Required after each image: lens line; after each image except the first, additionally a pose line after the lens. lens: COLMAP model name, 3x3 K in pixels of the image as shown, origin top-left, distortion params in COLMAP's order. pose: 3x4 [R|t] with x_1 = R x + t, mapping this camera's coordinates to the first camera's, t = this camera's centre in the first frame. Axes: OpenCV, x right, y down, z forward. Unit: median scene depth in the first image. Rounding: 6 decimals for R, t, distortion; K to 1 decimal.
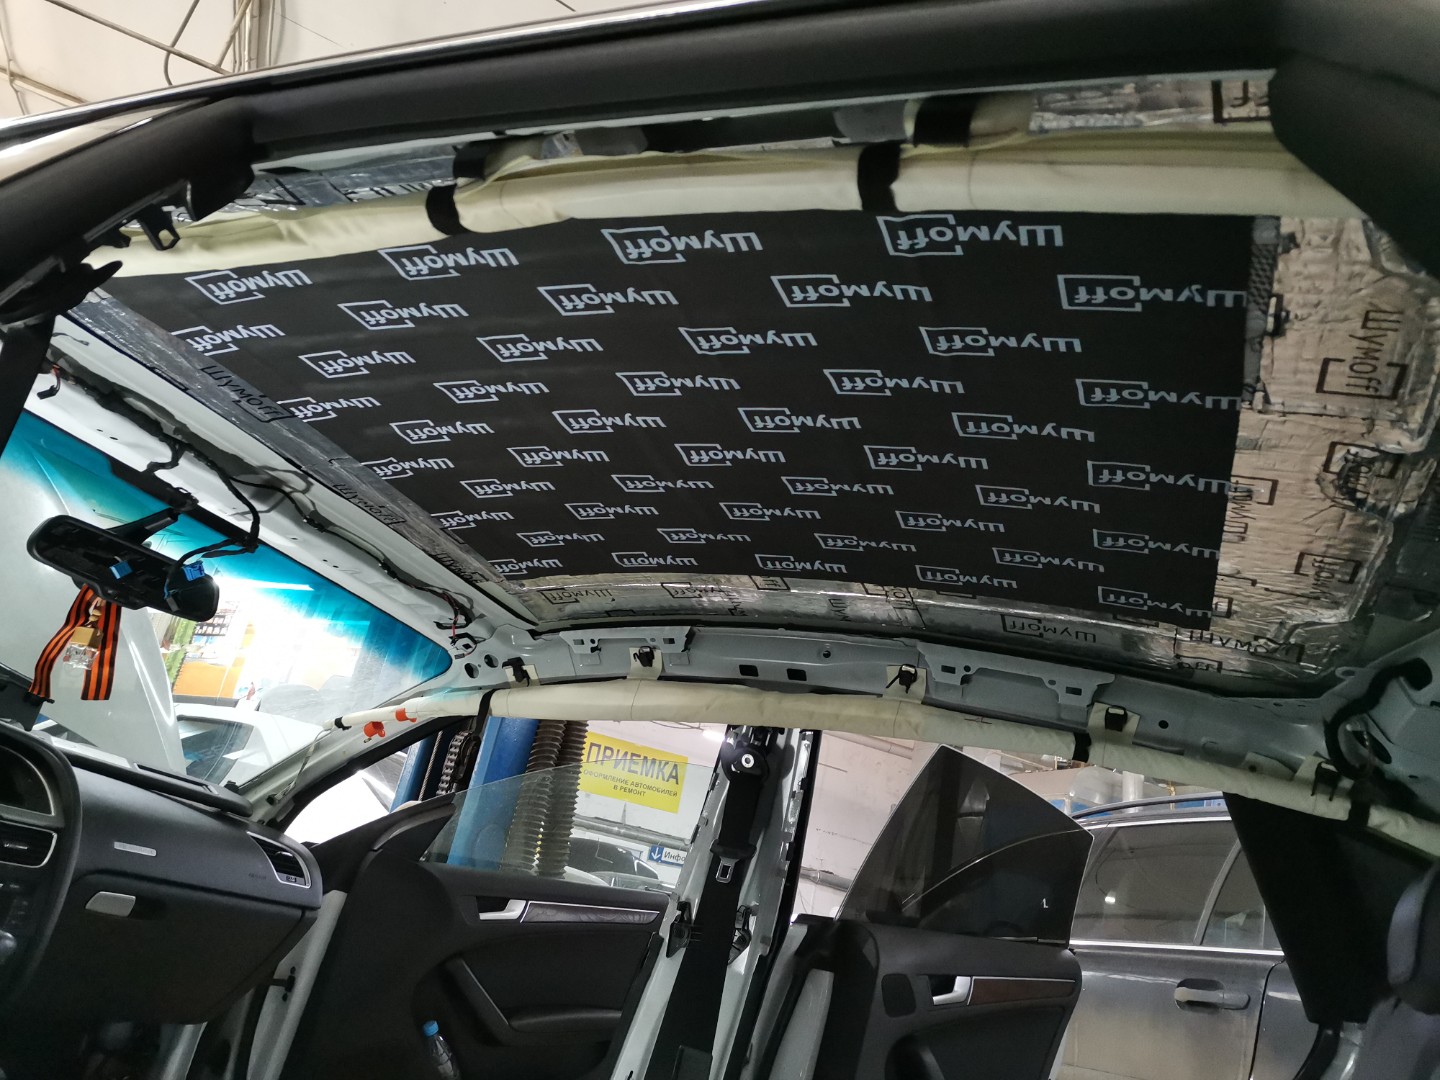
lens RADIAL K [[1073.9, 0, 727.1], [0, 1073.9, 535.5], [0, 0, 1]] dist [0.097357, -0.127074]
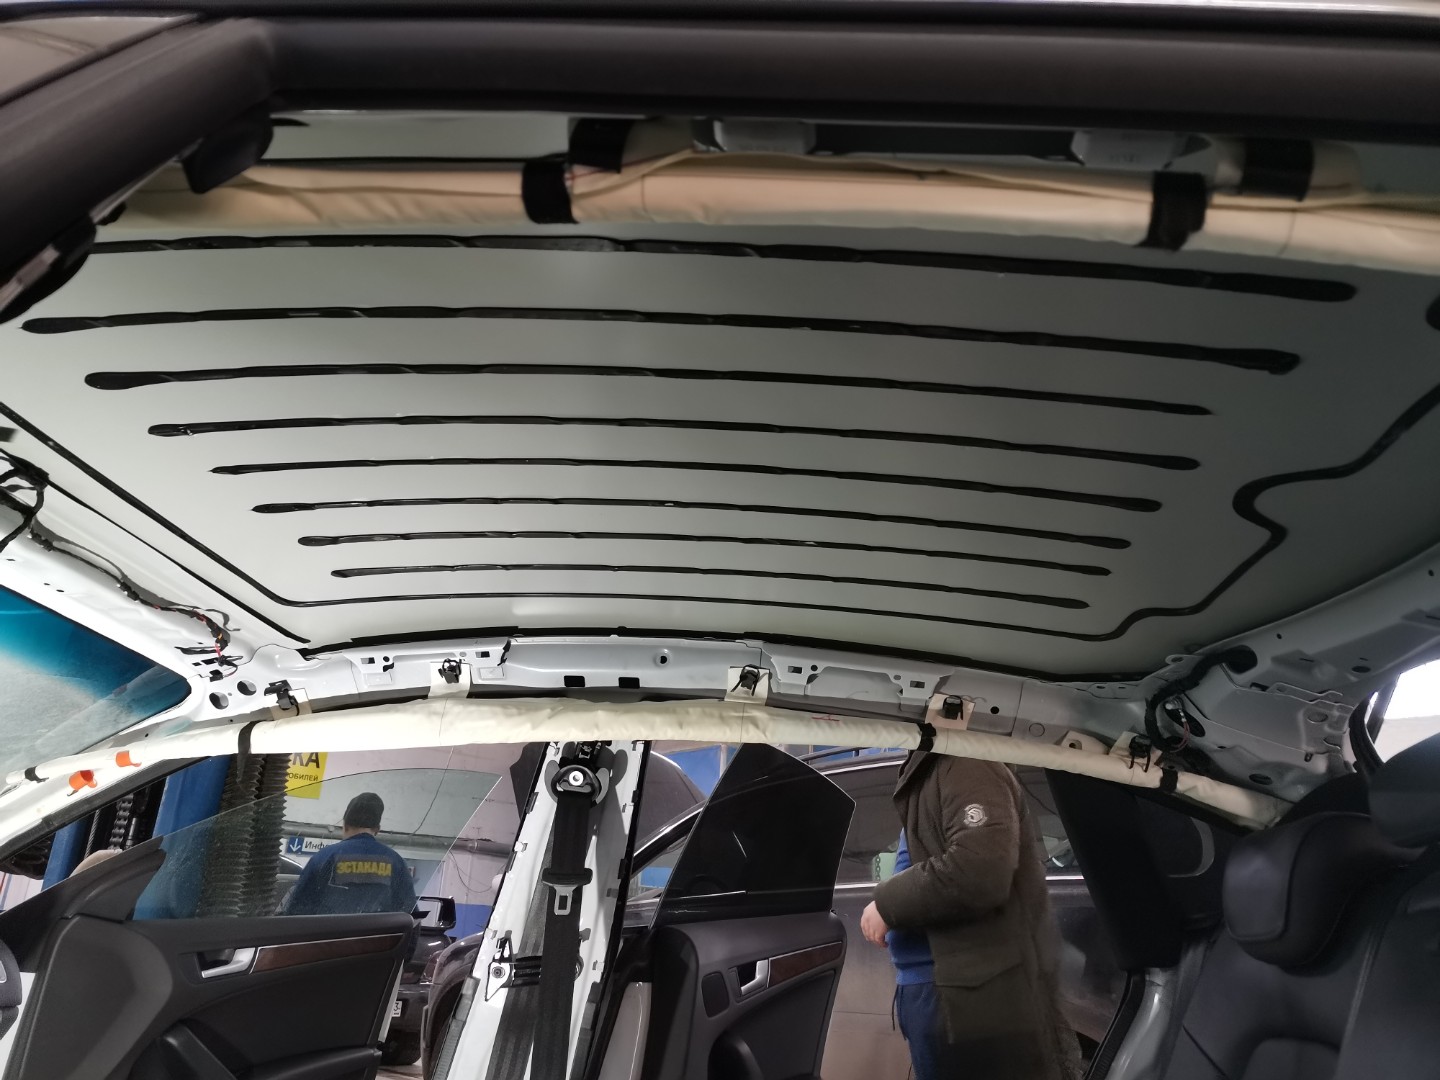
lens RADIAL K [[1073.9, 0, 727.1], [0, 1073.9, 535.5], [0, 0, 1]] dist [0.097357, -0.127074]
pose [[0.942799, -0.026670, 0.332293, -0.171972], [0.013052, 0.998983, 0.043147, -0.040422], [-0.333106, -0.036342, 0.942189, 0.095152]]
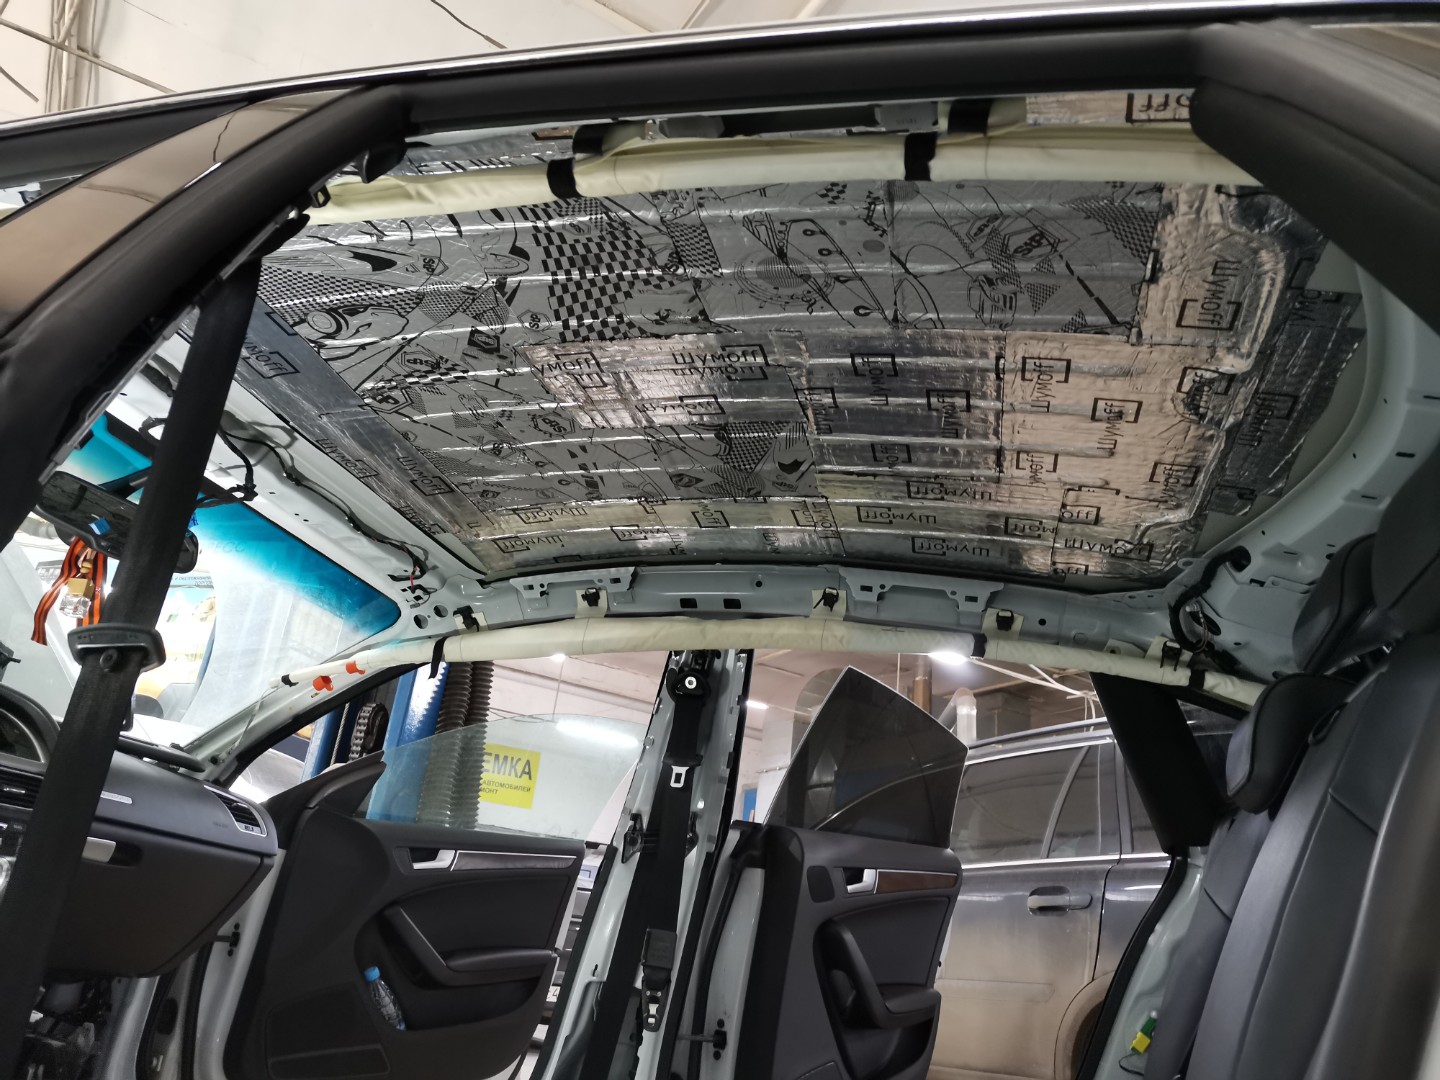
lens RADIAL K [[1077.6, 0, 726.1], [0, 1077.6, 537.6], [0, 0, 1]] dist [0.096672, -0.127800]
pose [[0.987532, -0.034700, 0.153549, -0.119937], [0.034000, 0.999396, 0.007179, 0.053358], [-0.153705, -0.001869, 0.988115, -0.131747]]
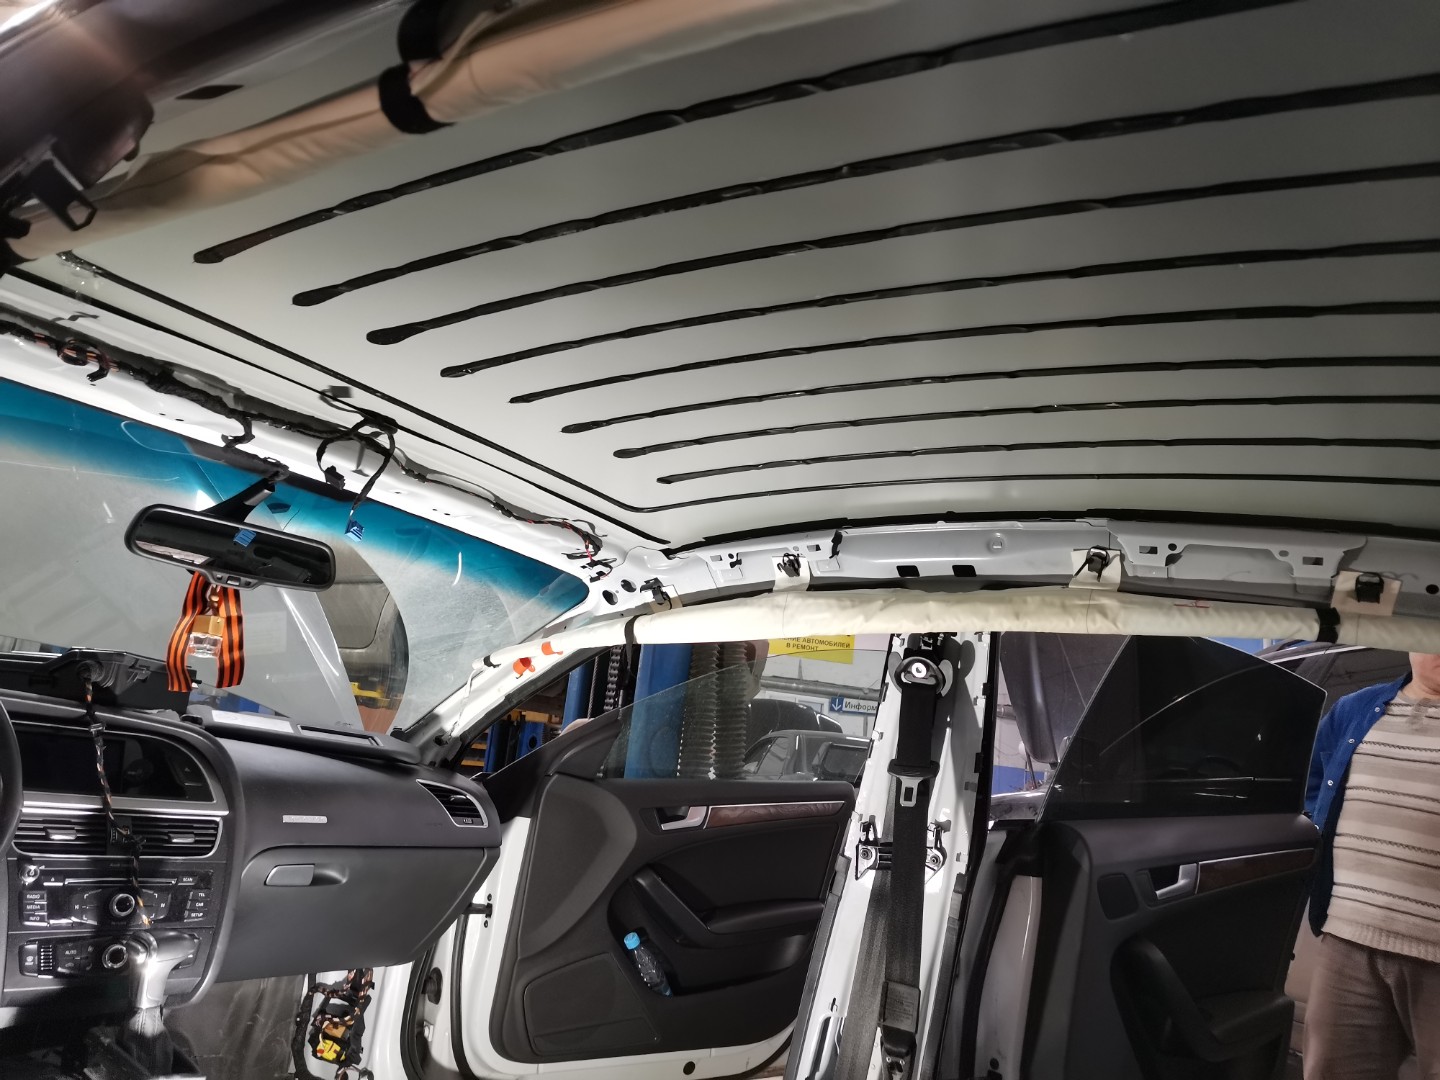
lens RADIAL K [[1077.6, 0, 726.1], [0, 1077.6, 537.6], [0, 0, 1]] dist [0.096672, -0.127800]
pose [[0.981814, -0.119353, -0.147636, 0.008111], [0.138662, 0.981999, 0.128258, -0.038525], [0.129670, -0.146397, 0.980690, 0.122760]]
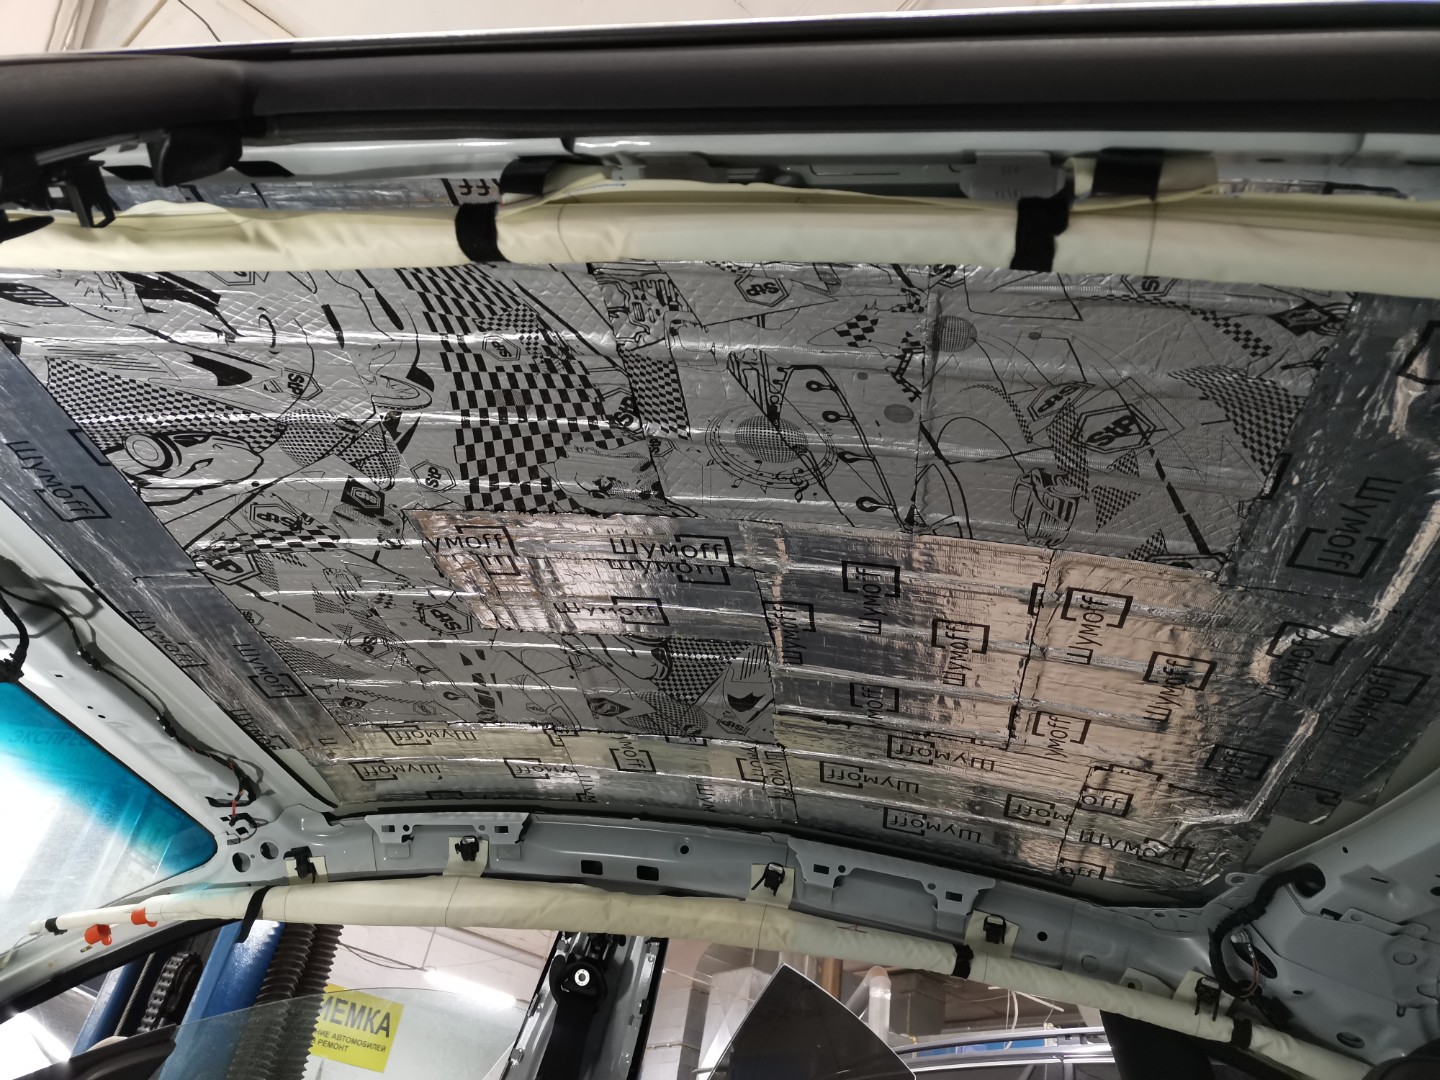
lens RADIAL K [[1077.6, 0, 726.1], [0, 1077.6, 537.6], [0, 0, 1]] dist [0.096672, -0.127800]
pose [[0.971326, 0.101838, 0.214838, -0.097967], [-0.056023, 0.976212, -0.209453, 0.045098], [-0.231057, 0.191411, 0.953926, 0.079905]]
